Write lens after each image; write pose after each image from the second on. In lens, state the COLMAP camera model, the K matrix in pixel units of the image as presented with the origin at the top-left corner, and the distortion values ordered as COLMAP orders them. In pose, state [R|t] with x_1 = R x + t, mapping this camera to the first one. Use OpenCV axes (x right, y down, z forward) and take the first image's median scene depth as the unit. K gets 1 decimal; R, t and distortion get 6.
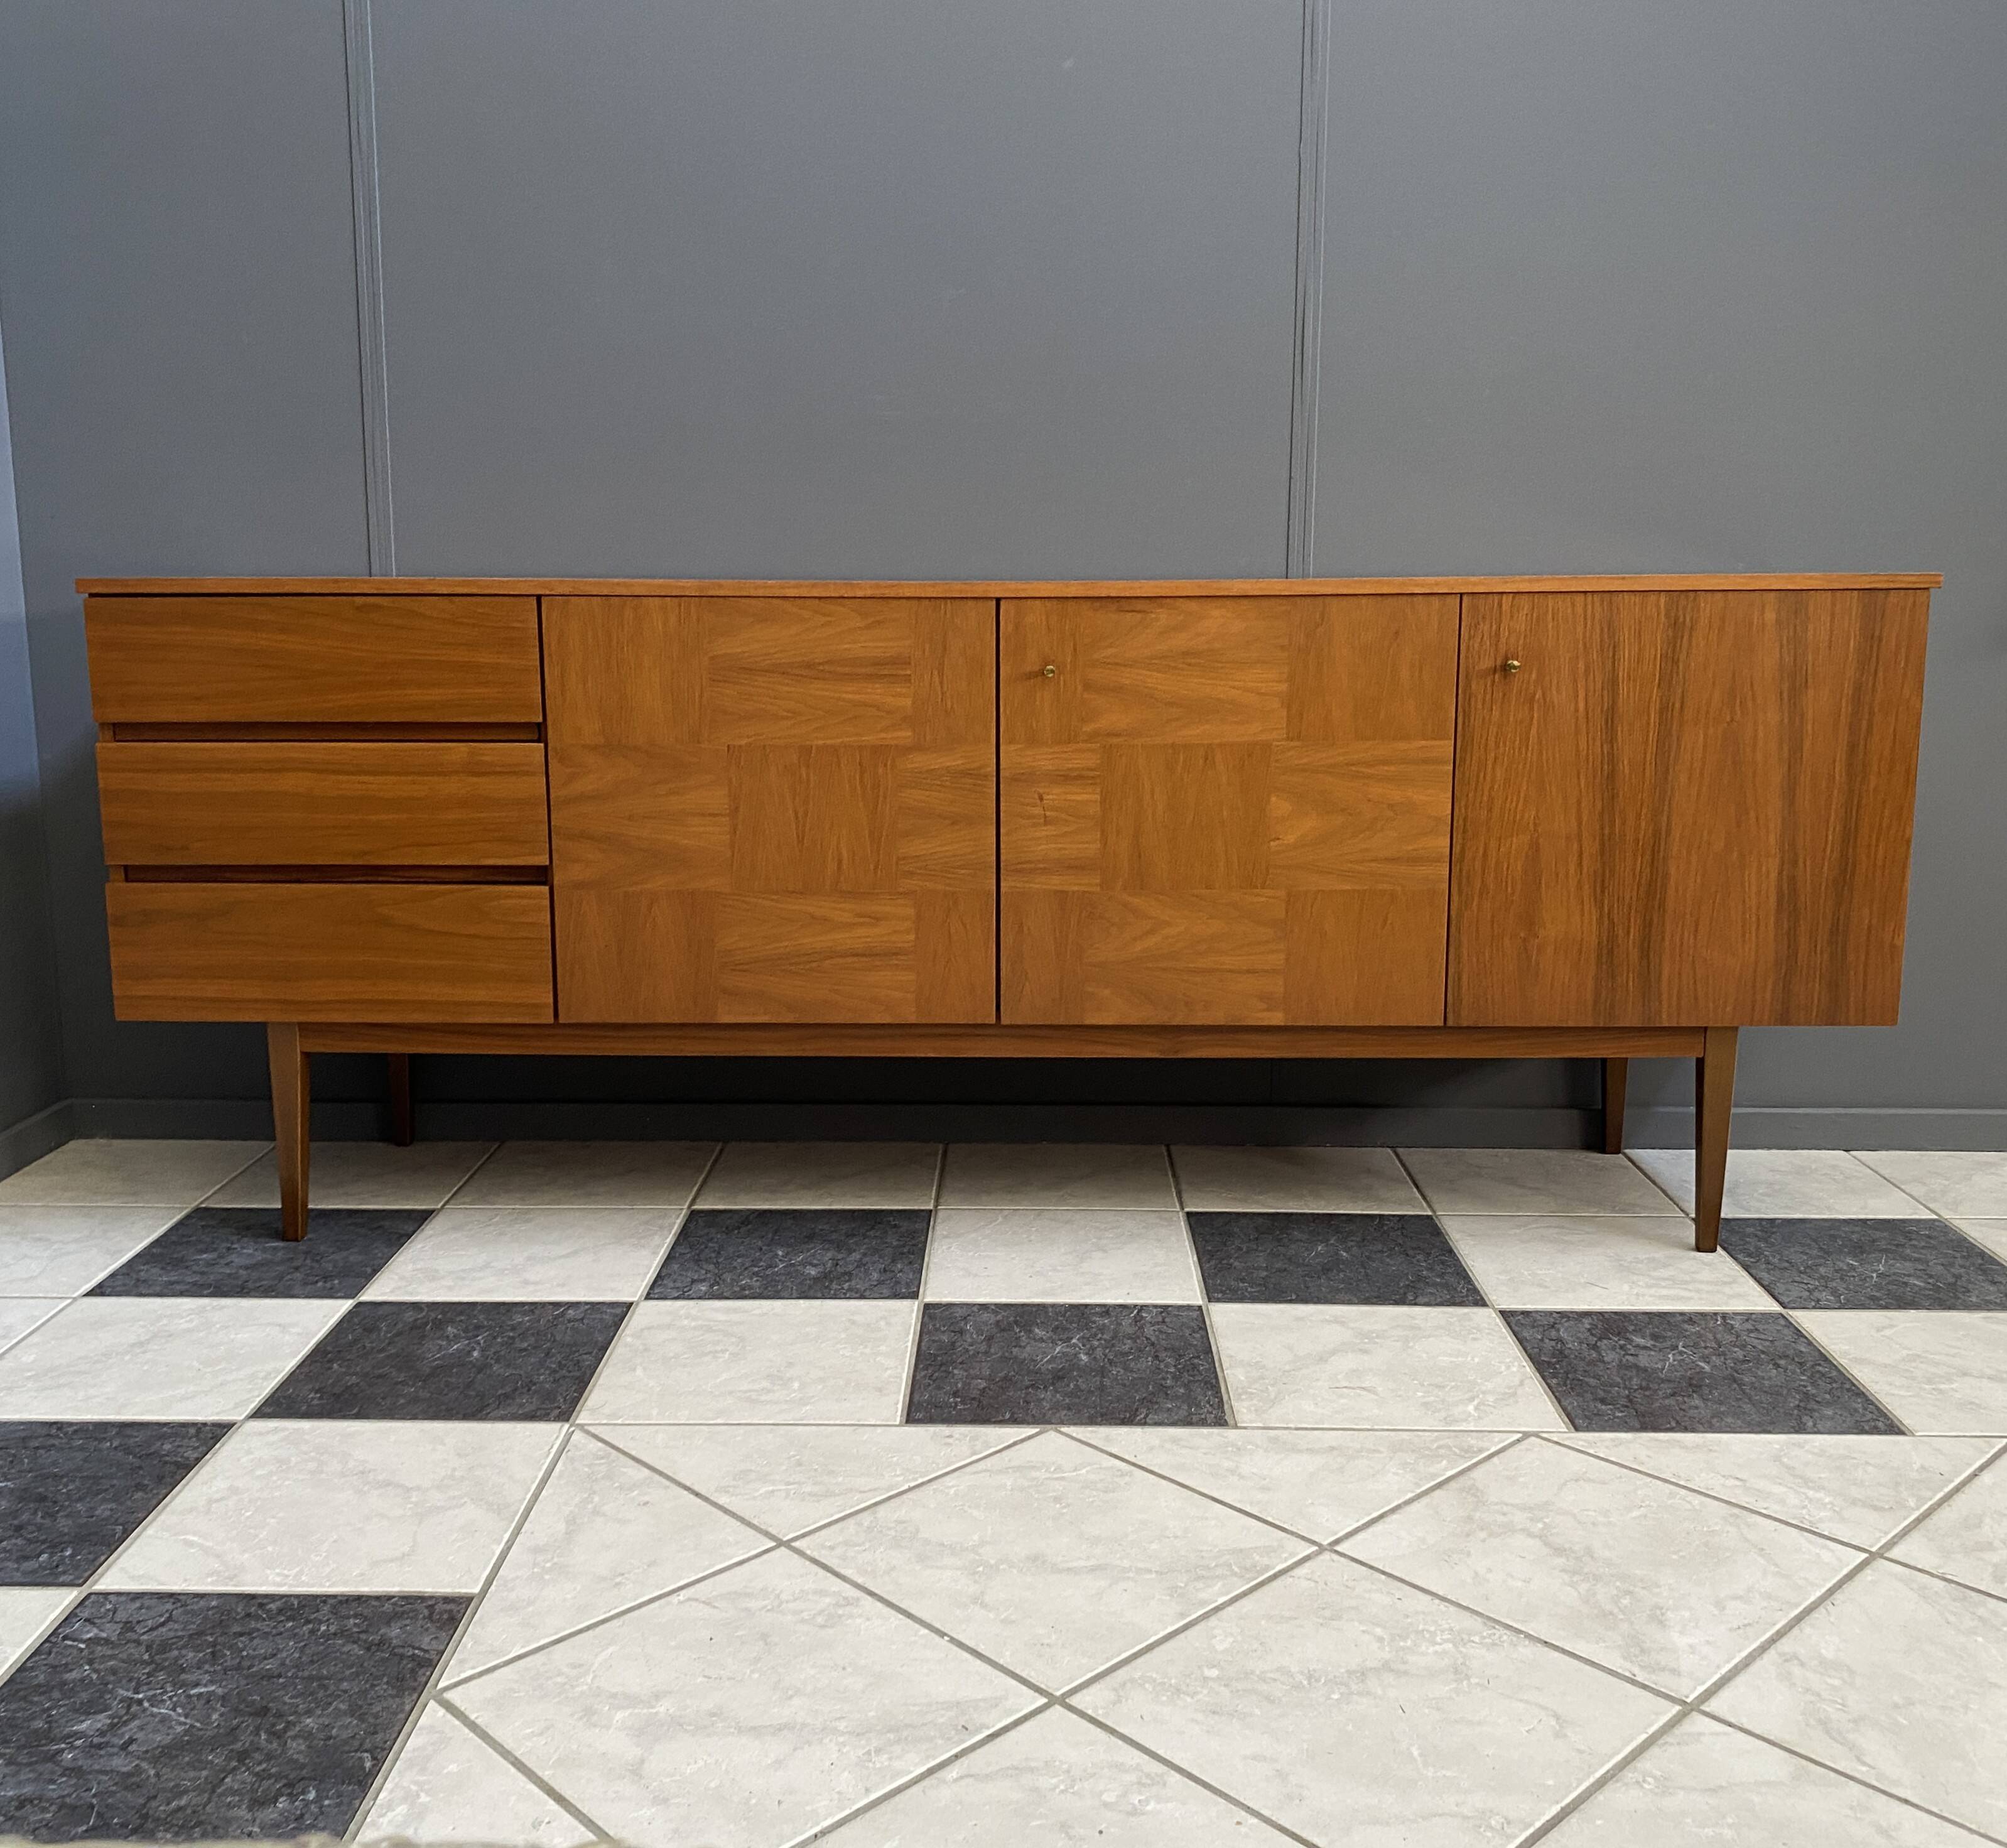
lens RADIAL K [[1923.0, 0, 972.1], [0, 1923.0, 887.5], [0, 0, 1]] dist [0.085326, -0.197334]
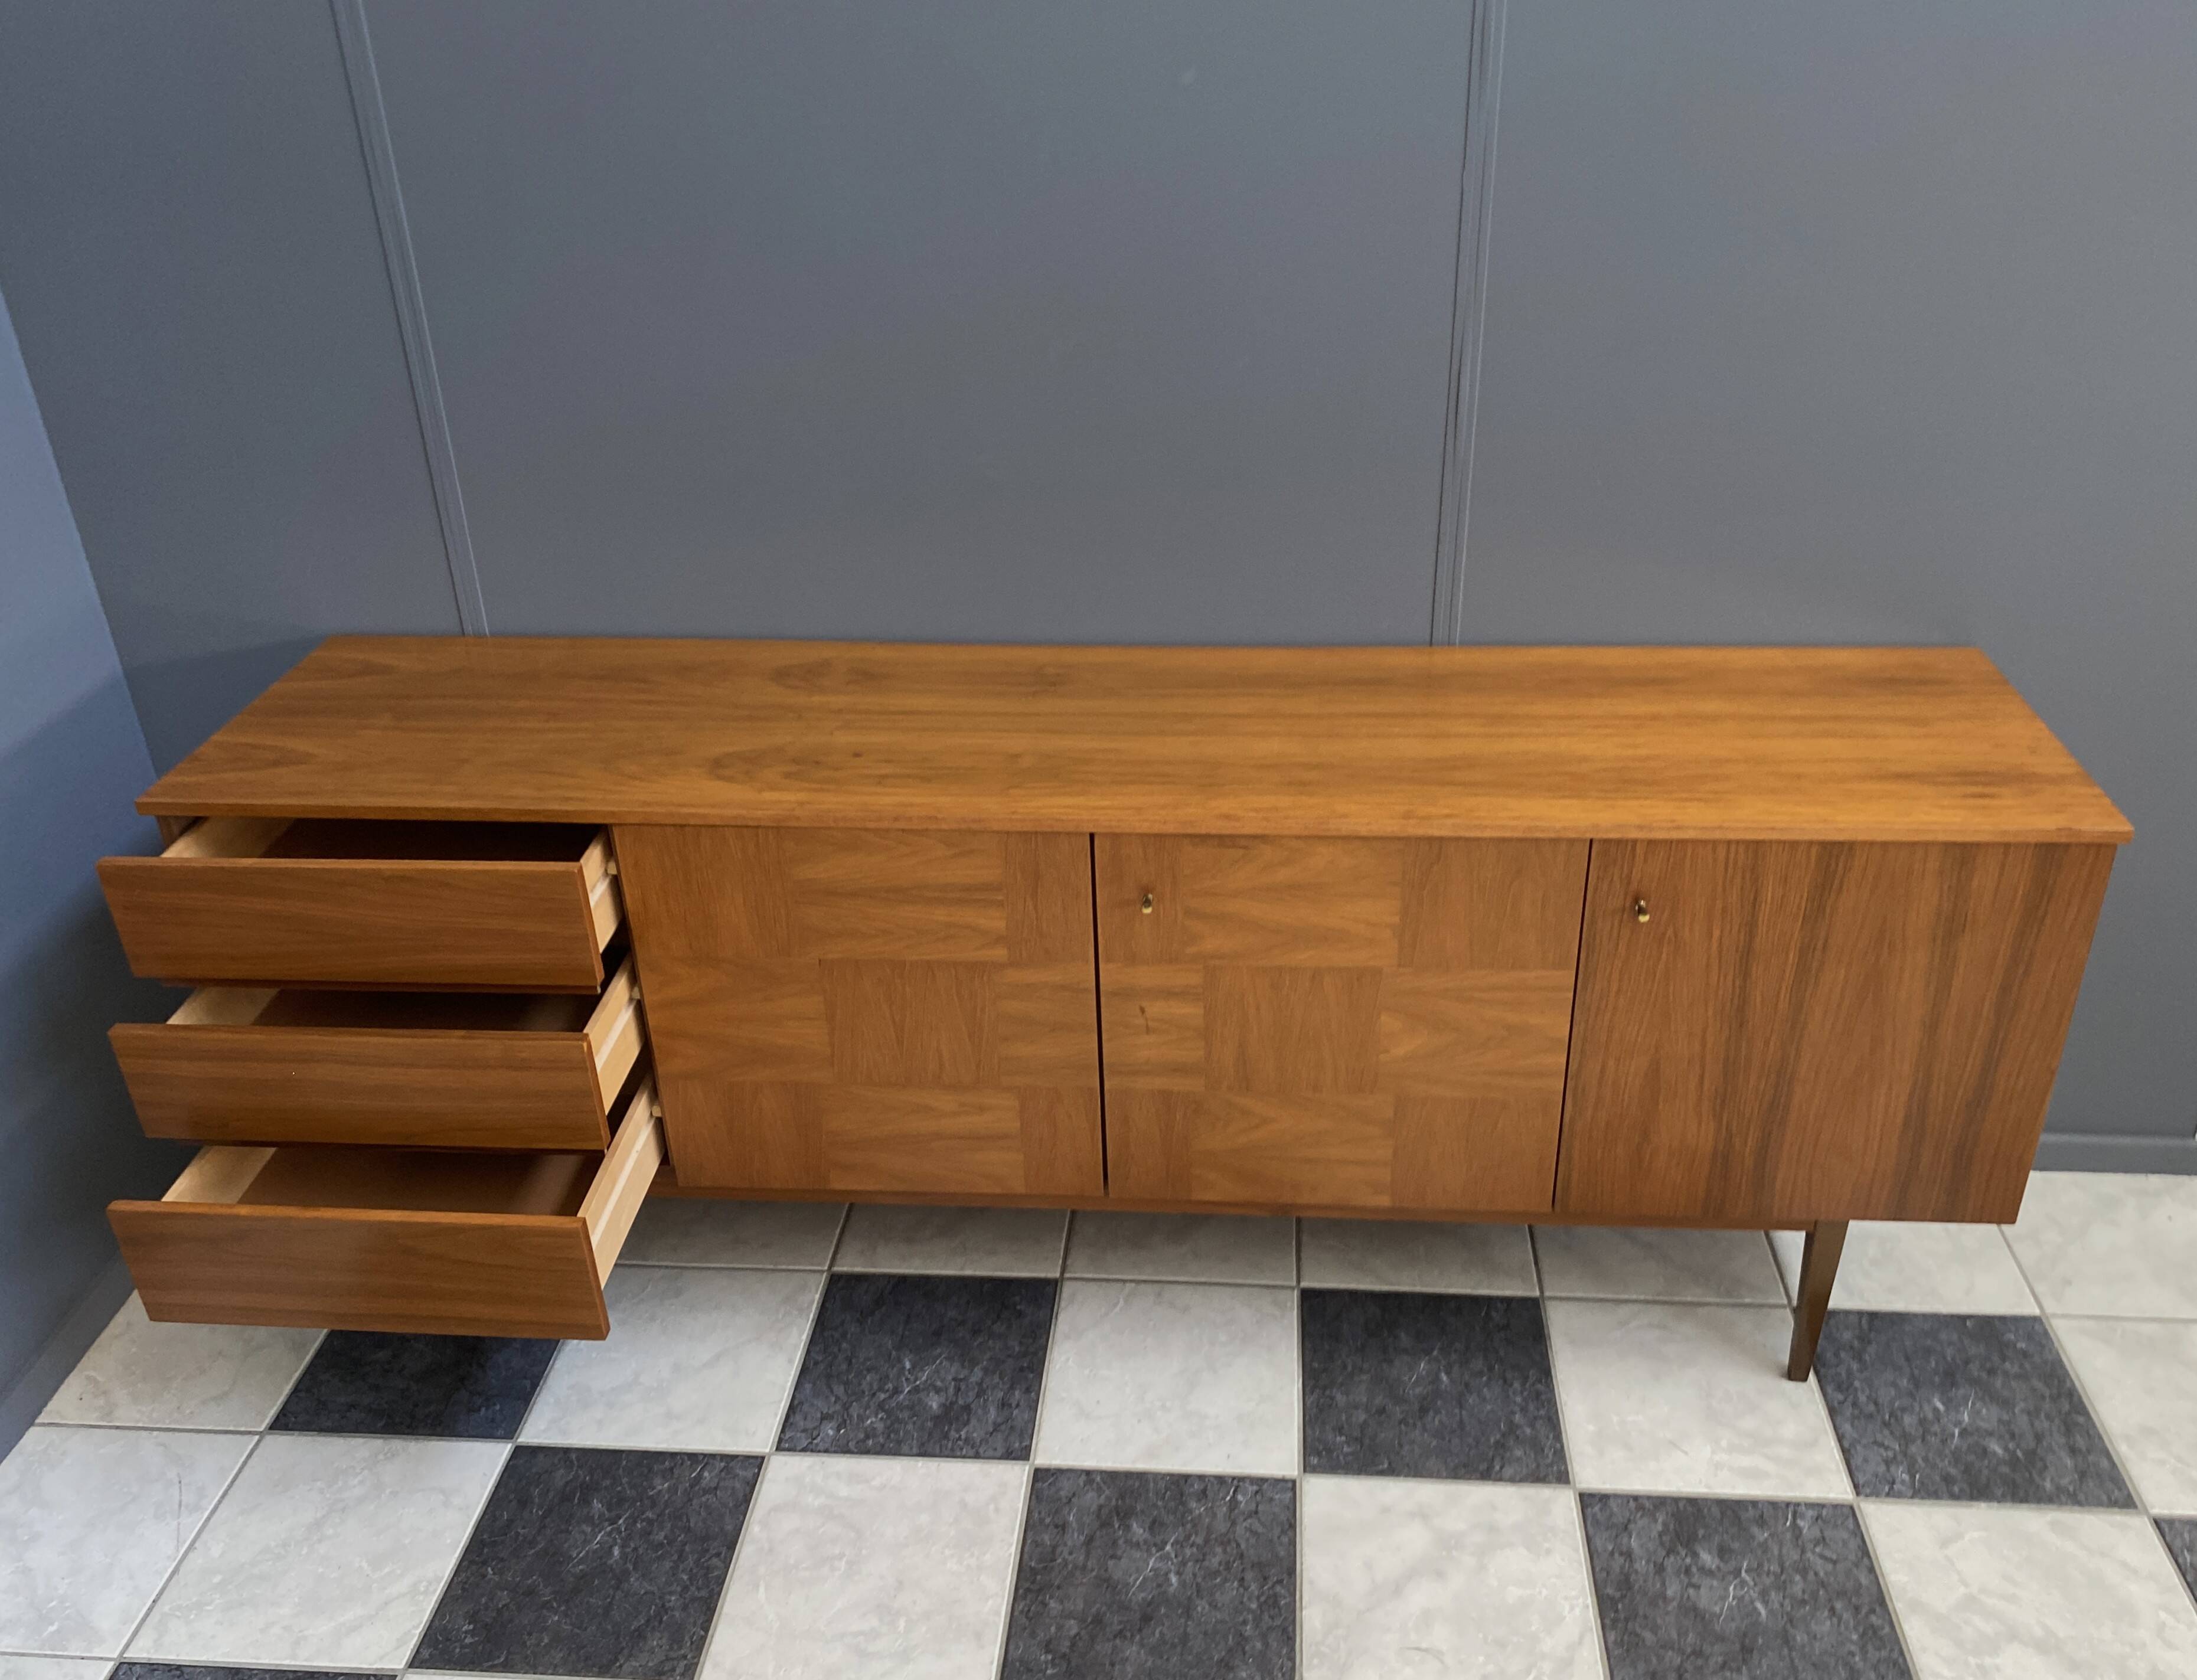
lens RADIAL K [[1813.6, 0, 1114.6], [0, 1813.6, 829.2], [0, 0, 1]] dist [0.052044, -0.116946]
pose [[0.998195, 0.002855, -0.059984, 0.077651], [0.017180, 0.943542, 0.330807, -0.443022], [0.057542, -0.331241, 0.941790, 0.172872]]
